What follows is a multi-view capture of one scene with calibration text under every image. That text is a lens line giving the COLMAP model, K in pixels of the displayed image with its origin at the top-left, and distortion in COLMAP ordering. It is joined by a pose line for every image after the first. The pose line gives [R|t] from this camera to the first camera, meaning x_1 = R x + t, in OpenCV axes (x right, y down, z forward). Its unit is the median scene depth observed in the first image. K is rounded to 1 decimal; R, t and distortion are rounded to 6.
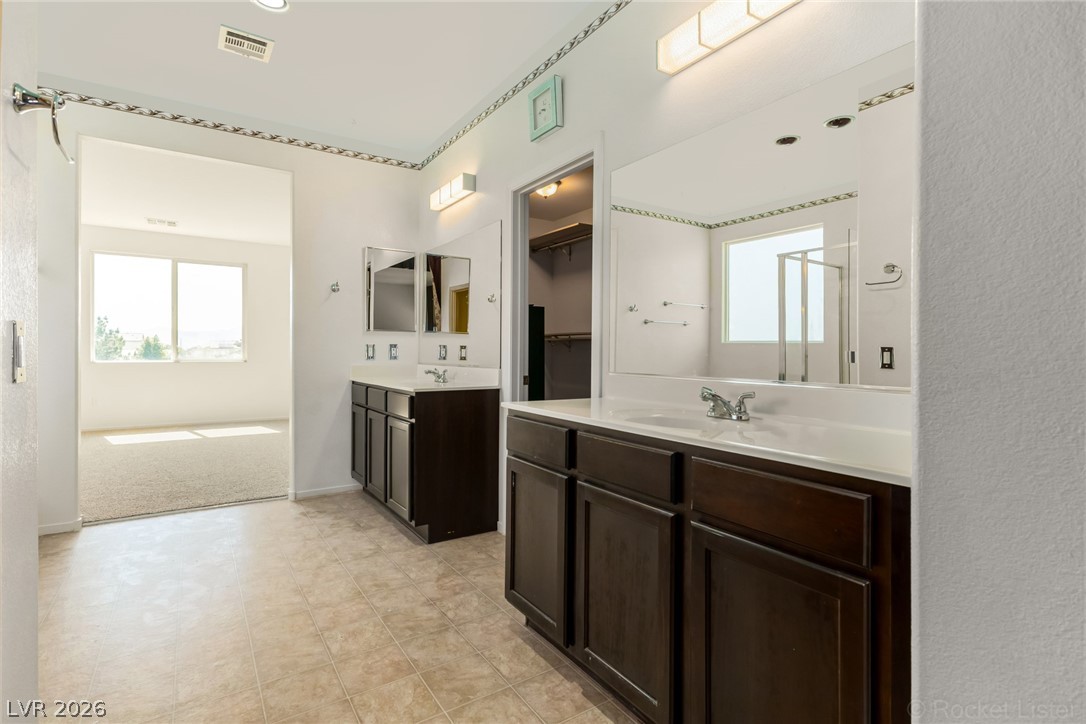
lens RADIAL K [[524.6, 0, 539.4], [0, 524.6, 358.5], [0, 0, 1]] dist [0.003106, 0.000153]
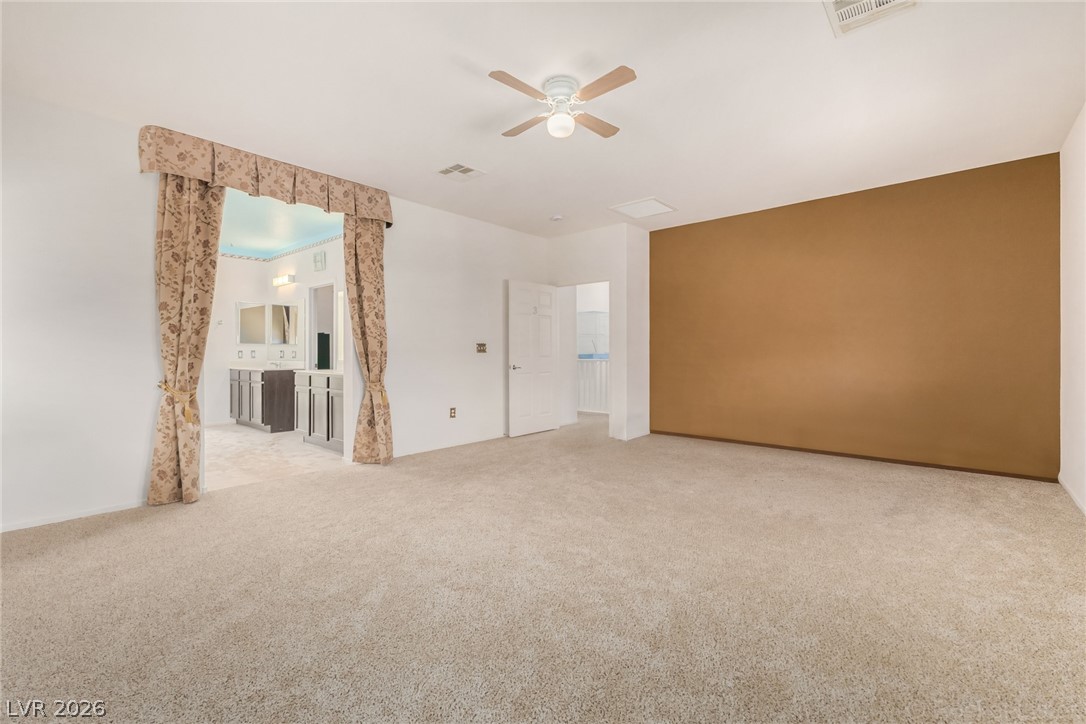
lens RADIAL K [[479.9, 0, 545.7], [0, 479.9, 355.2], [0, 0, 1]] dist [0.008179, -0.001338]
pose [[0.961080, -0.008350, 0.276143, 0.325874], [0.012690, 0.999822, -0.013932, 0.035599], [-0.275977, 0.016894, 0.961016, -1.216479]]
